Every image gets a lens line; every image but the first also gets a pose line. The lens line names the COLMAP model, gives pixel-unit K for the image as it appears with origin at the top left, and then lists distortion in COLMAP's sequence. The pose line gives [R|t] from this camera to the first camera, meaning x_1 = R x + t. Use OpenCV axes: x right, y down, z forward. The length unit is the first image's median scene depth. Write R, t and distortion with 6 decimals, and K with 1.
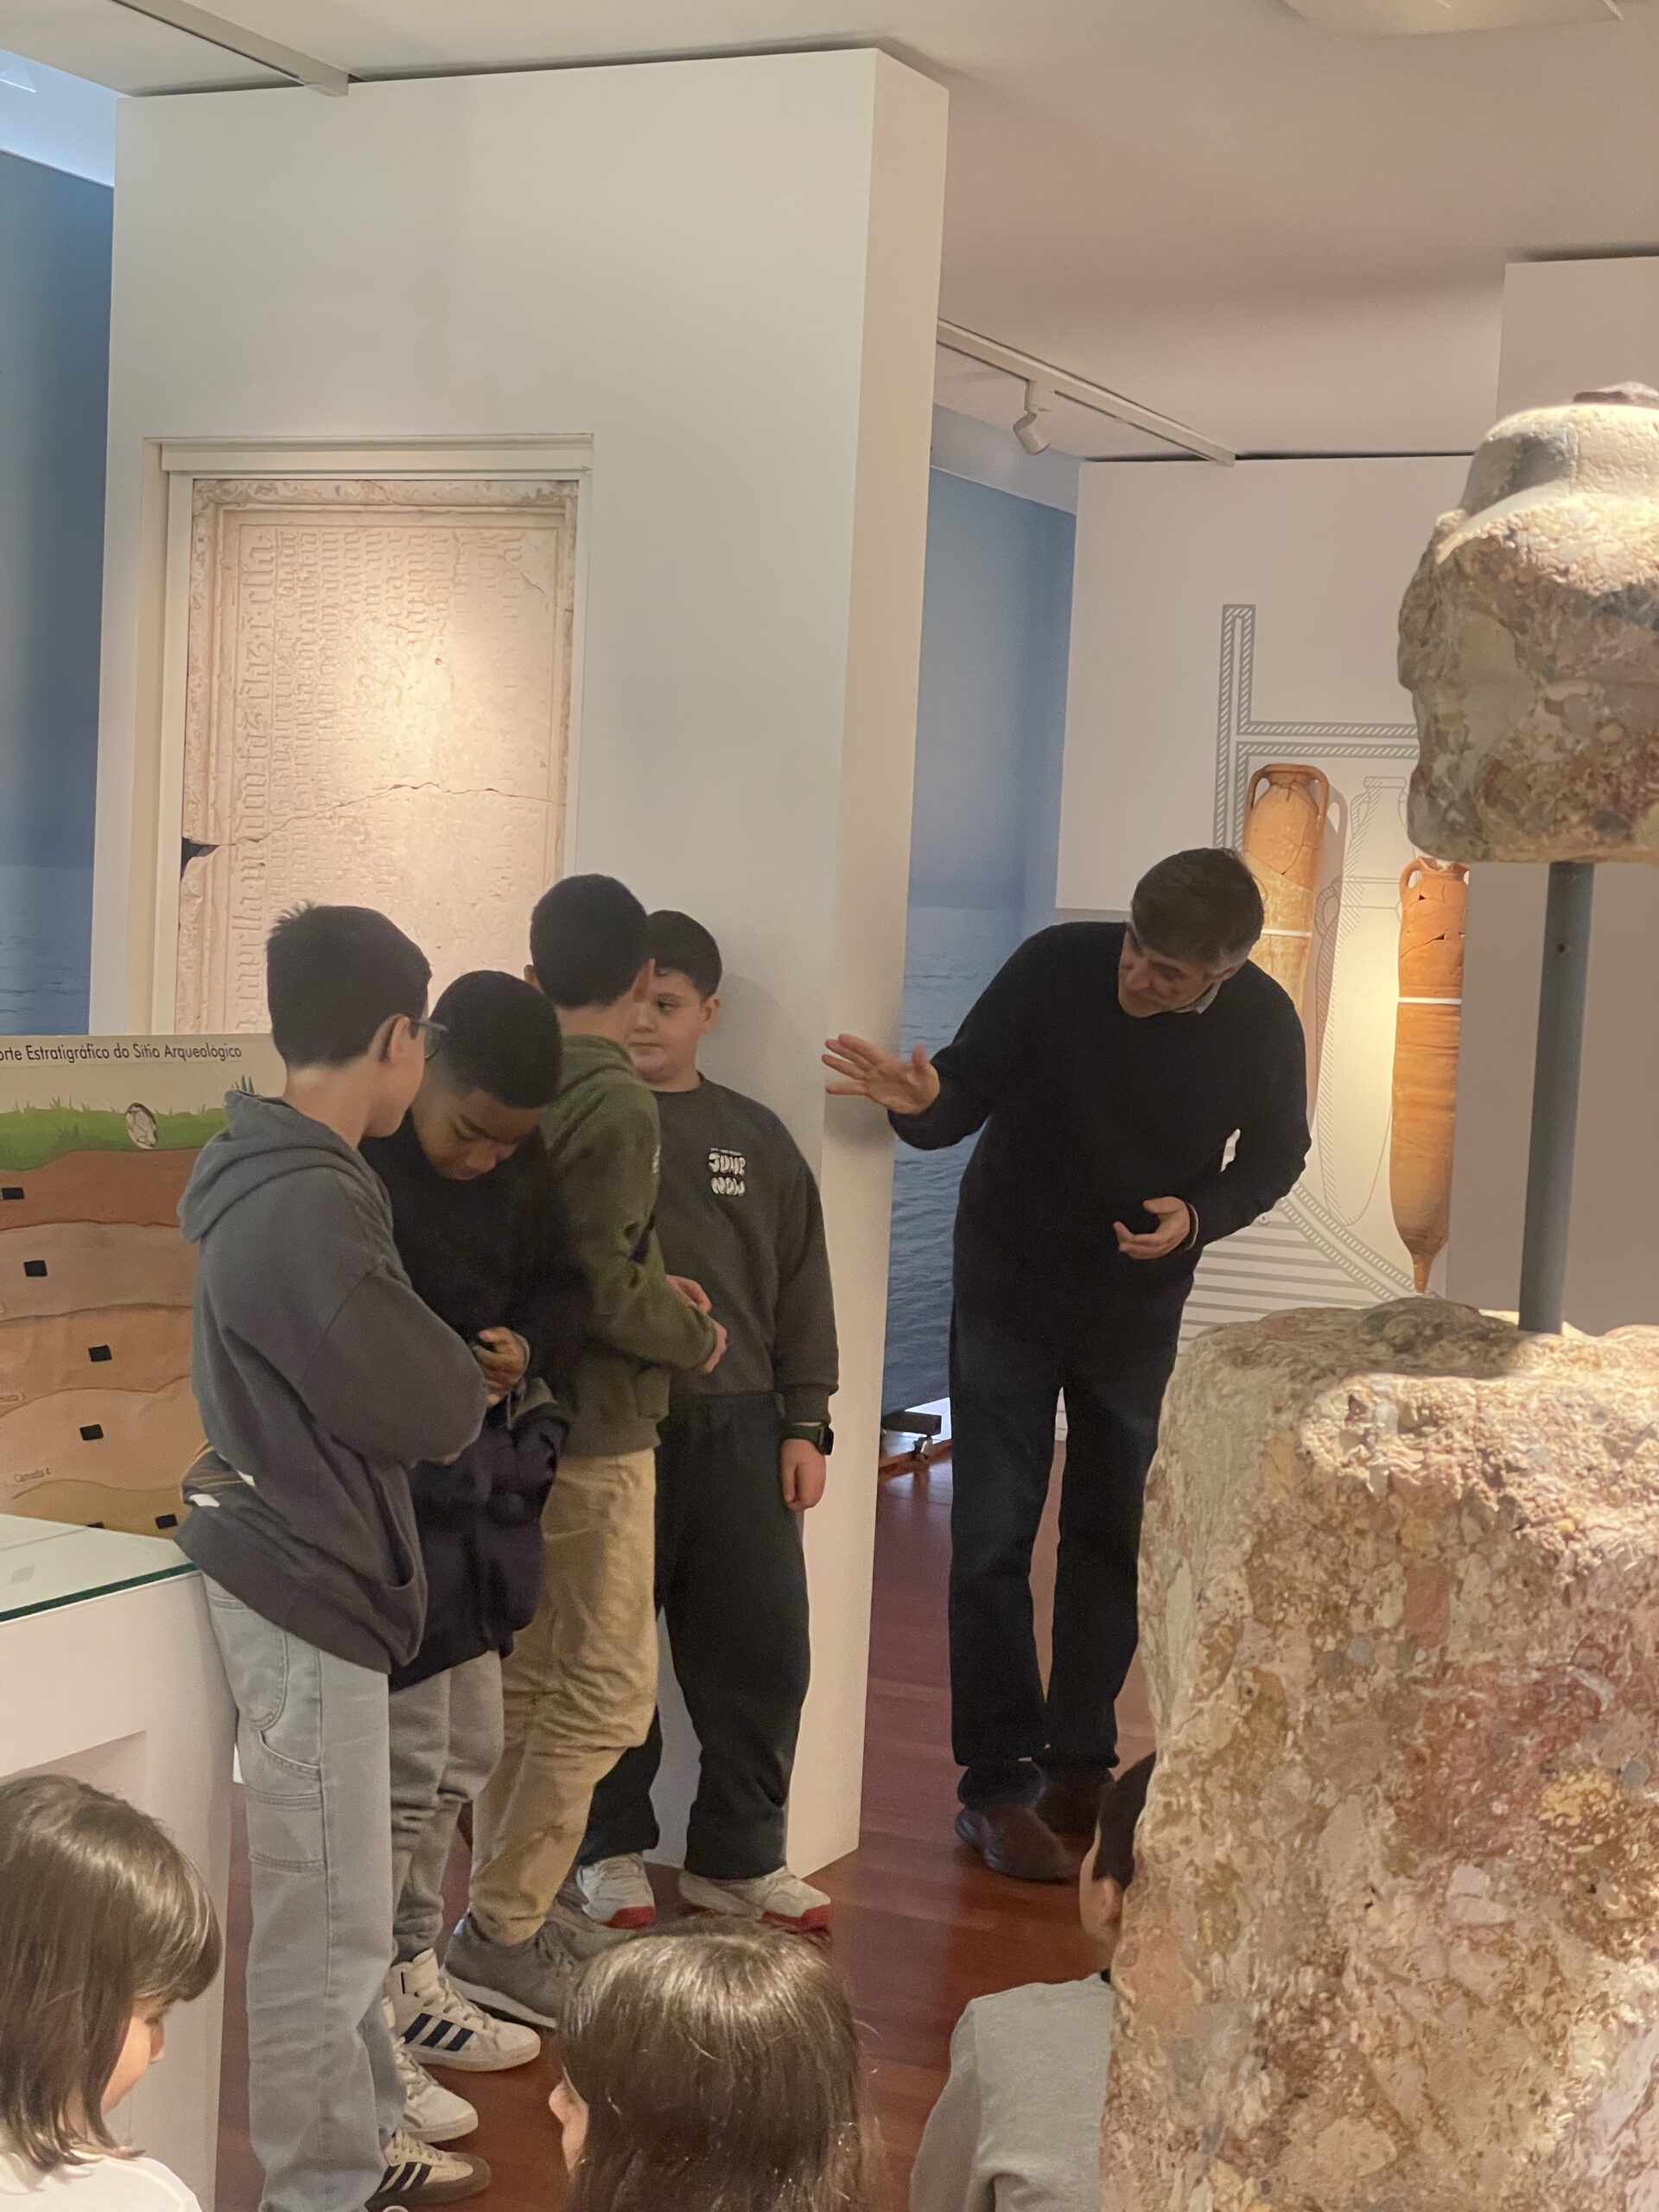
lens RADIAL K [[3264.8, 0, 829.5], [0, 3264.8, 1106.0], [0, 0, 1]] dist [-0.019350, -0.153375]
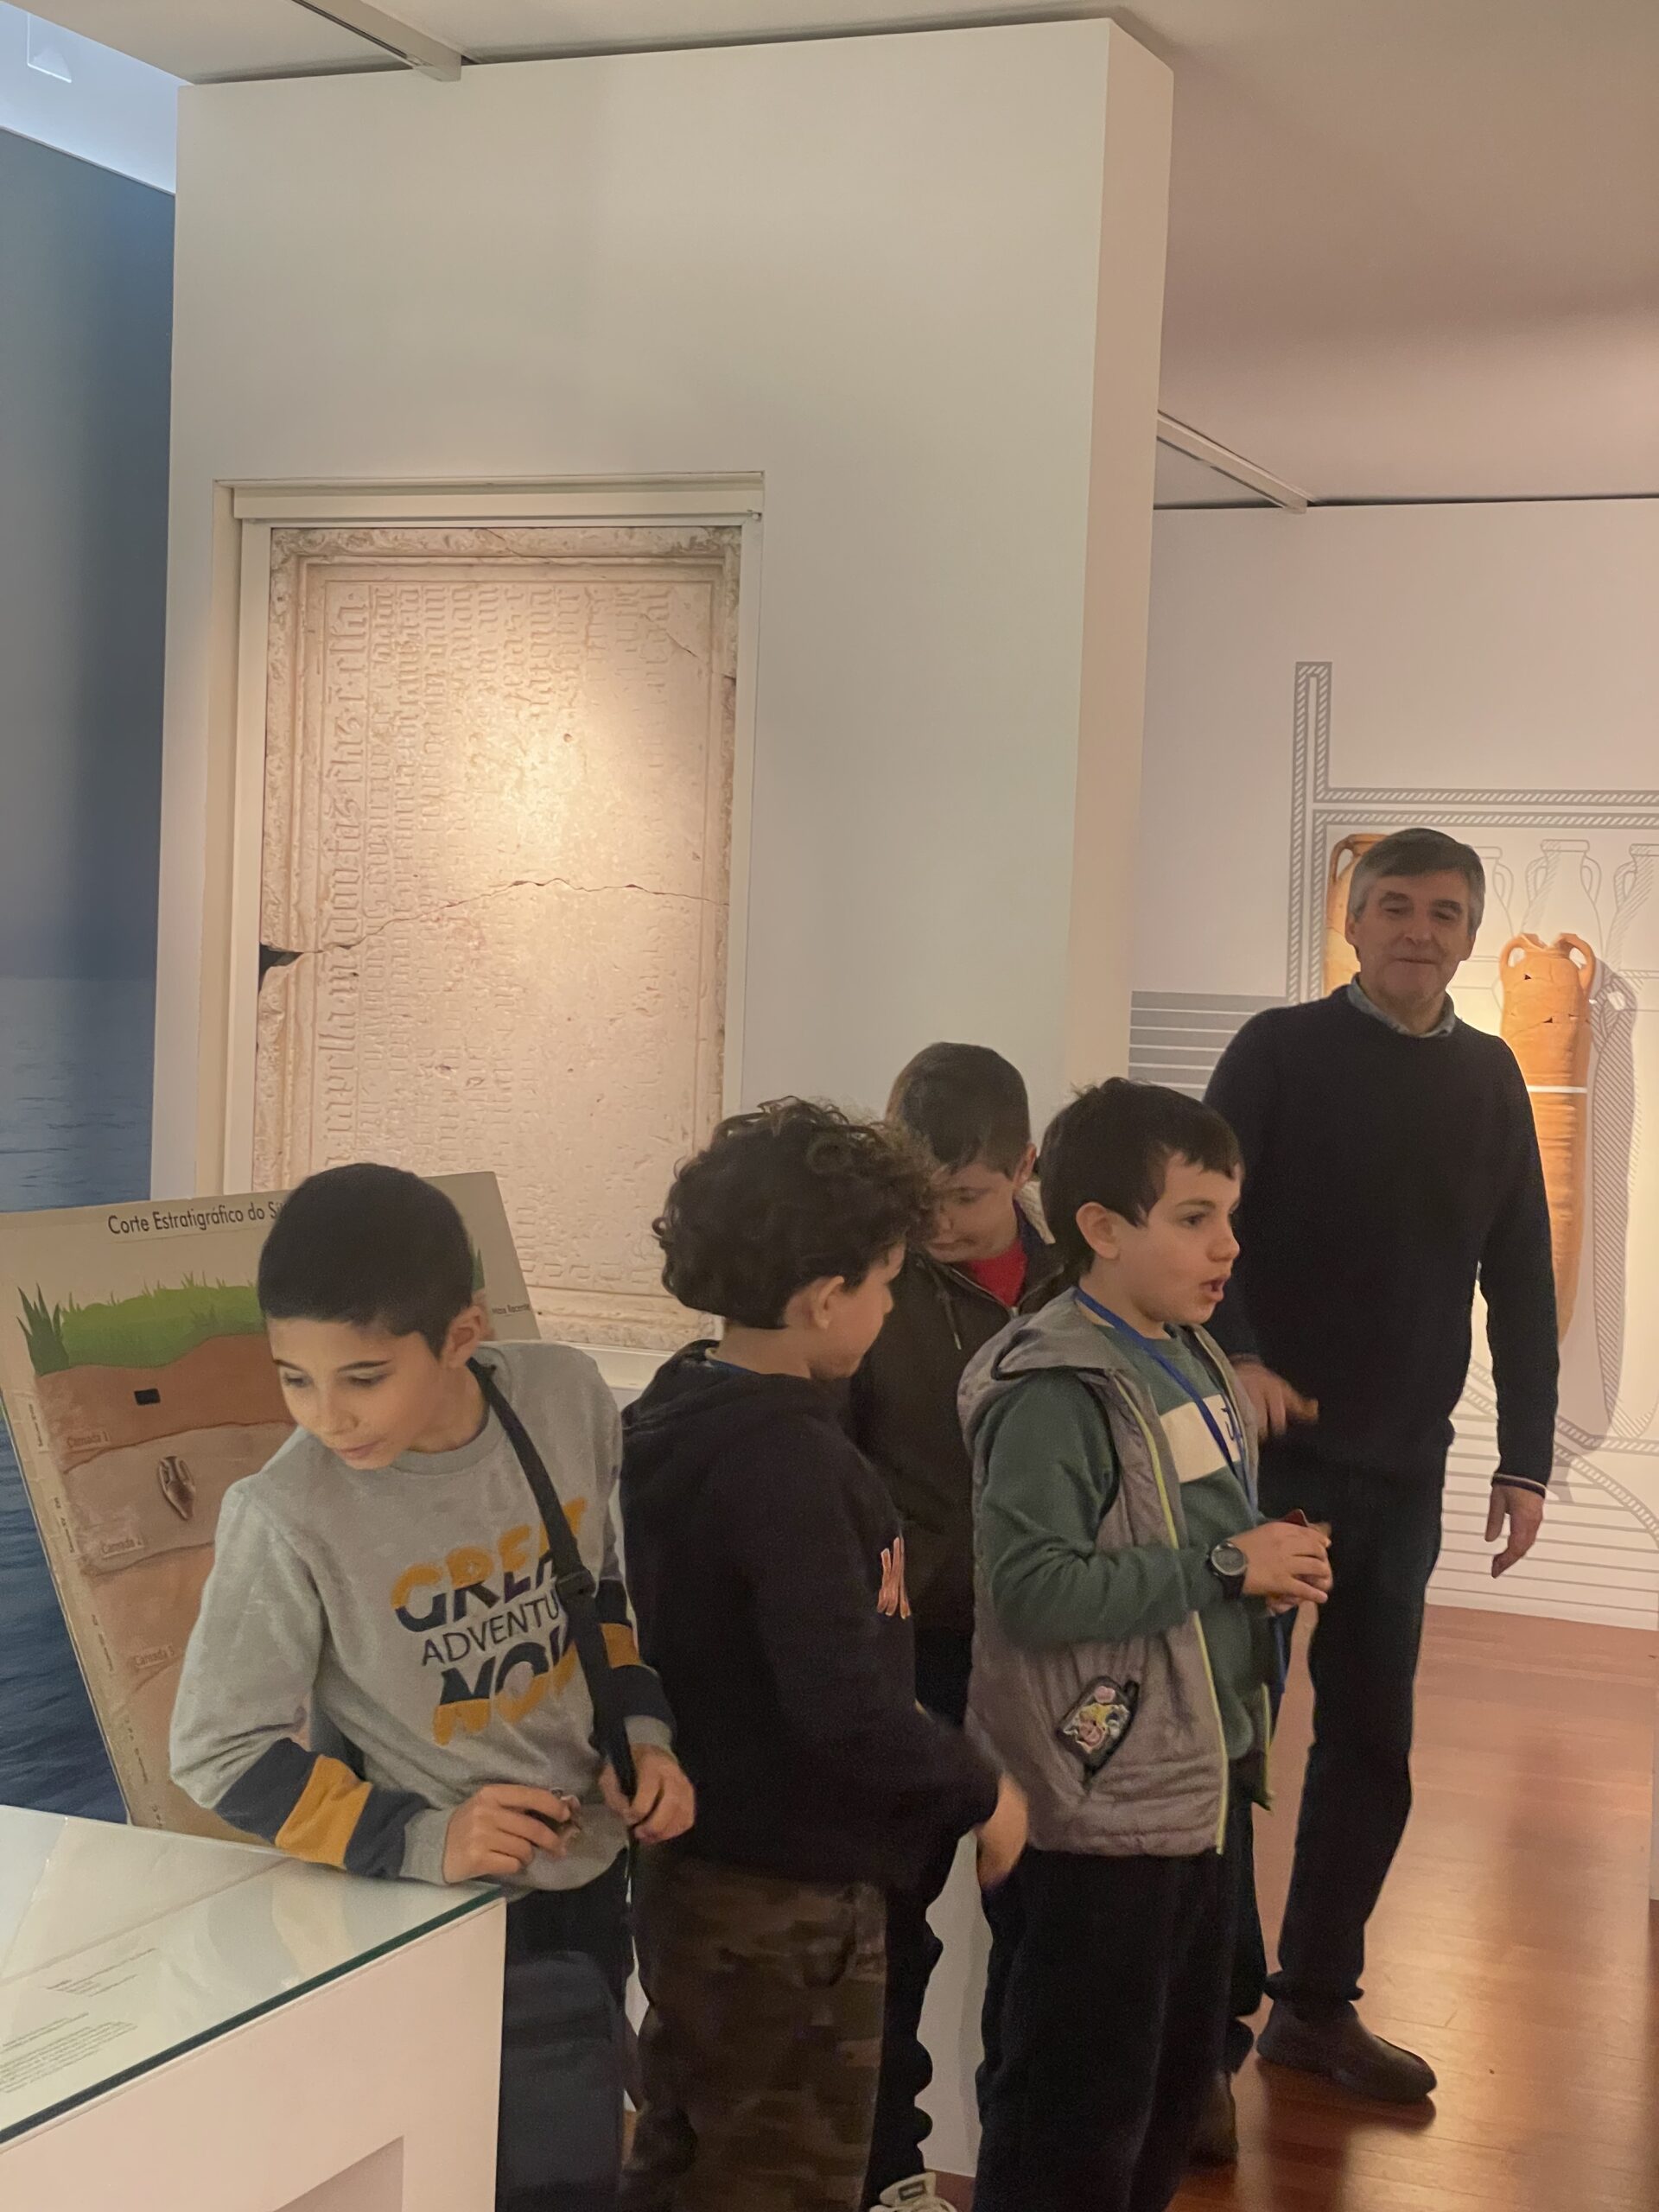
lens RADIAL K [[3264.8, 0, 829.5], [0, 3264.8, 1106.0], [0, 0, 1]] dist [-0.019350, -0.153375]
pose [[0.998631, -0.015222, 0.050035, -0.093754], [0.016069, 0.999733, -0.016582, -0.023421], [-0.049769, 0.017363, 0.998610, 0.136679]]
